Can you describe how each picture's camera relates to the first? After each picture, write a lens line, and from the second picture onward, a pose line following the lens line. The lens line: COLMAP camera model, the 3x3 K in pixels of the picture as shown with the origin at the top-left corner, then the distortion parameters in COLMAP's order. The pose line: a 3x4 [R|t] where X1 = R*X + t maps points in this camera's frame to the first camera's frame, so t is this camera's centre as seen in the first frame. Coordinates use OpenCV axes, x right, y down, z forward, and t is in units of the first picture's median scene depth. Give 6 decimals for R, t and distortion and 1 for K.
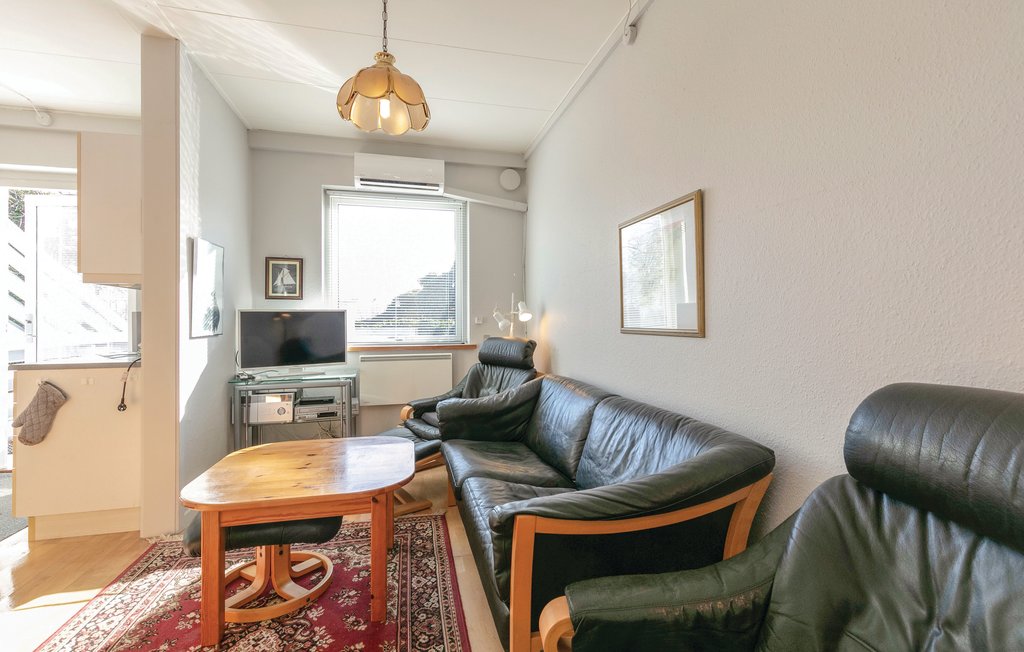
lens RADIAL K [[459.3, 0, 513.8], [0, 459.3, 314.9], [0, 0, 1]] dist [0.003027, -0.000076]
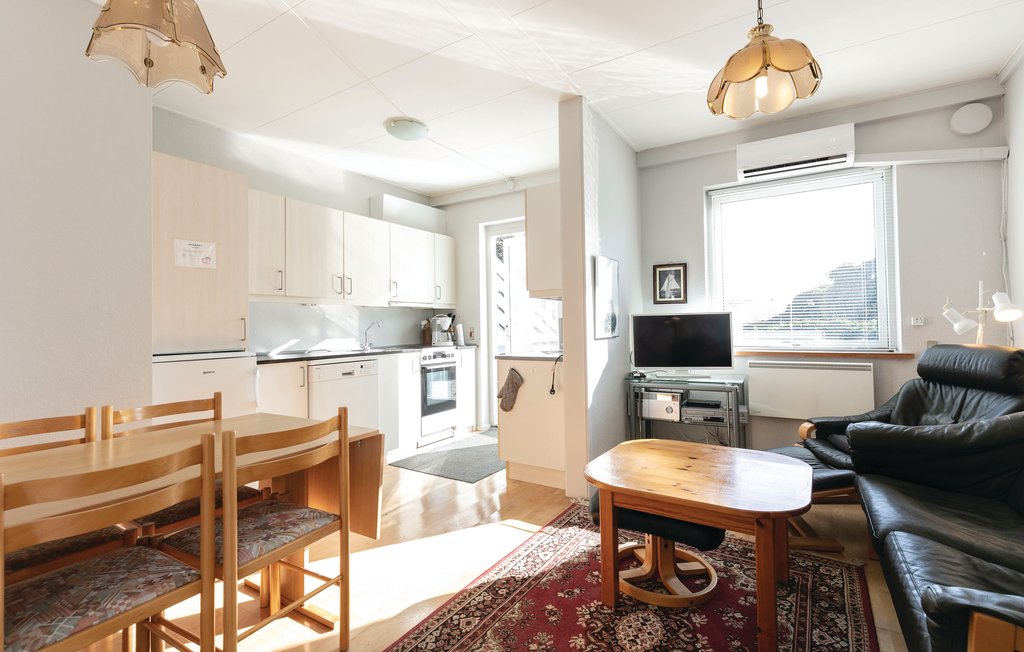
lens RADIAL K [[459.3, 0, 513.8], [0, 459.3, 314.9], [0, 0, 1]] dist [0.003027, -0.000076]
pose [[0.691586, -0.023447, -0.721913, 0.016698], [0.019821, 0.999713, -0.013480, -0.001455], [0.722022, -0.004986, 0.691852, 0.019568]]
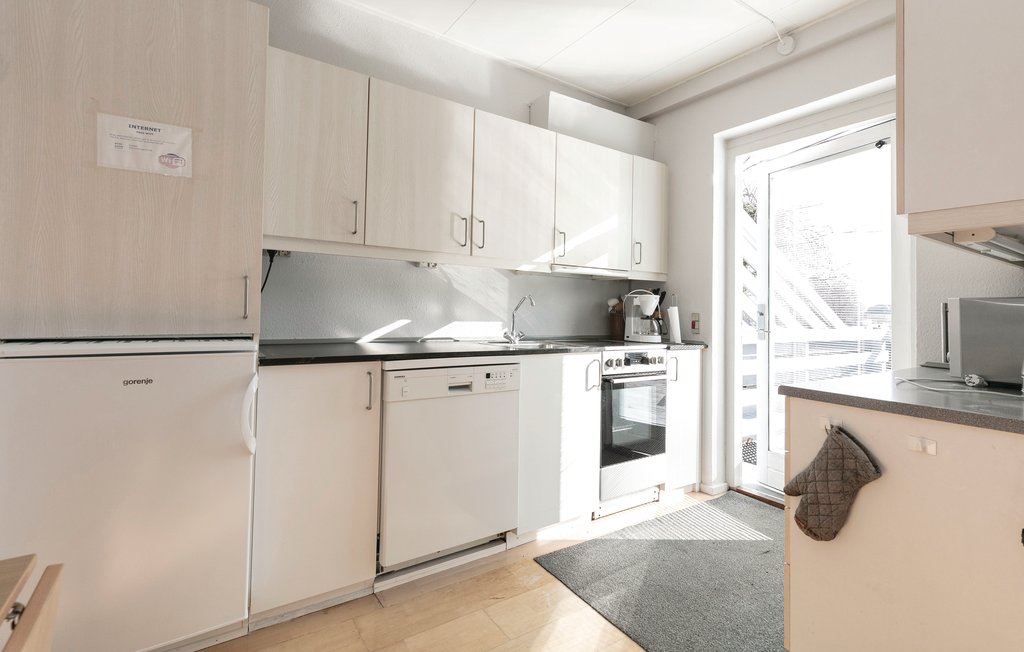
lens RADIAL K [[478.7, 0, 480.6], [0, 478.7, 293.1], [0, 0, 1]] dist [0.003654, 0.000160]
pose [[0.280041, -0.019349, -0.959793, -0.558236], [-0.015226, 0.999582, -0.024594, 0.010054], [0.959867, 0.021502, 0.279629, 0.417687]]
